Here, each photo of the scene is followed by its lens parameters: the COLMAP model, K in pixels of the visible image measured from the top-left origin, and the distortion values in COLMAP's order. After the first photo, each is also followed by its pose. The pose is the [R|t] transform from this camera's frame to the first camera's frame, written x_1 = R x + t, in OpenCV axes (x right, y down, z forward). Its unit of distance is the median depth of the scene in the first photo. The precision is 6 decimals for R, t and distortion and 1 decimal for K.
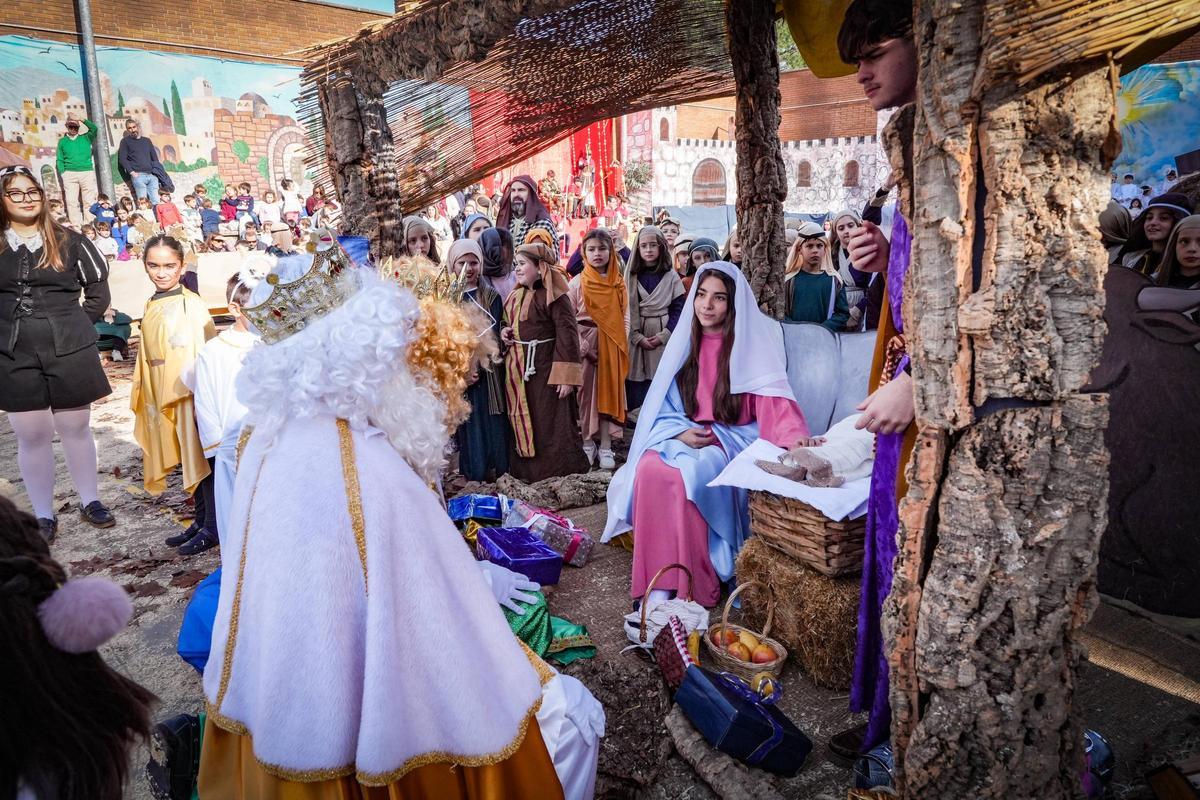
lens RADIAL K [[800.8, 0, 600.0], [0, 800.8, 400.0], [0, 0, 1]] dist [-0.006306, -0.002266]
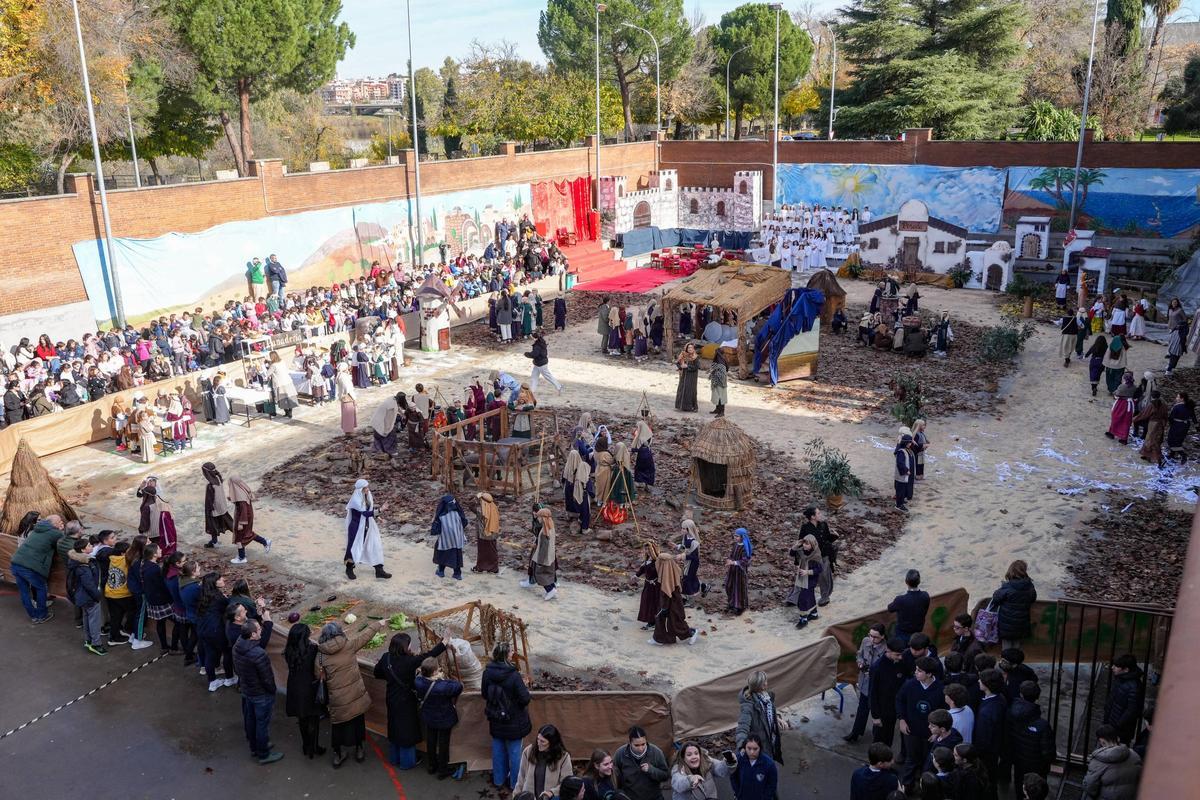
lens RADIAL K [[1046.0, 0, 600.0], [0, 1046.0, 400.0], [0, 0, 1]] dist [-0.001805, -0.008302]
pose [[0.980364, -0.051071, 0.190466, -0.412594], [0.041198, 0.997612, 0.055440, -0.001628], [-0.192843, -0.046504, 0.980127, -1.242952]]
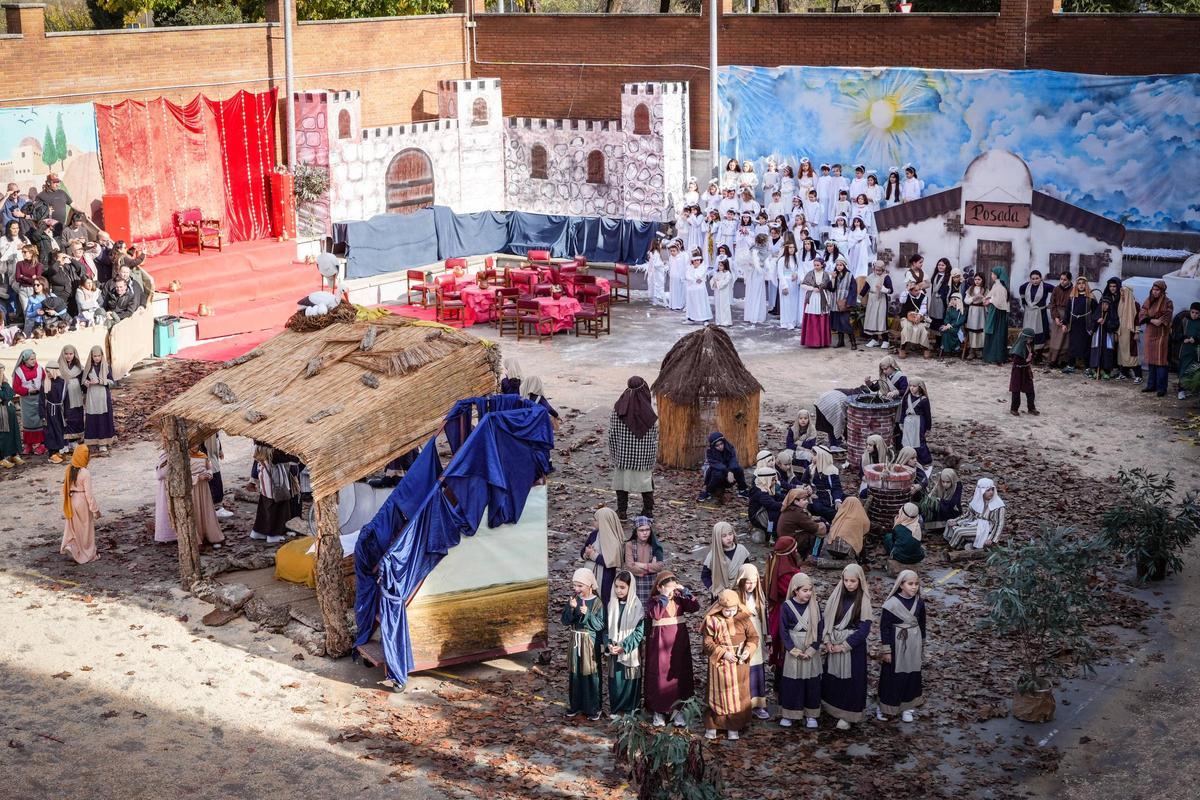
lens RADIAL K [[1923.0, 0, 600.0], [0, 1923.0, 400.0], [0, 0, 1]] dist [-0.001529, -0.007468]
pose [[0.985028, -0.026526, 0.170343, 0.000382], [0.027893, 0.999595, -0.005633, -0.051945], [-0.170124, 0.010300, 0.985369, -0.819447]]
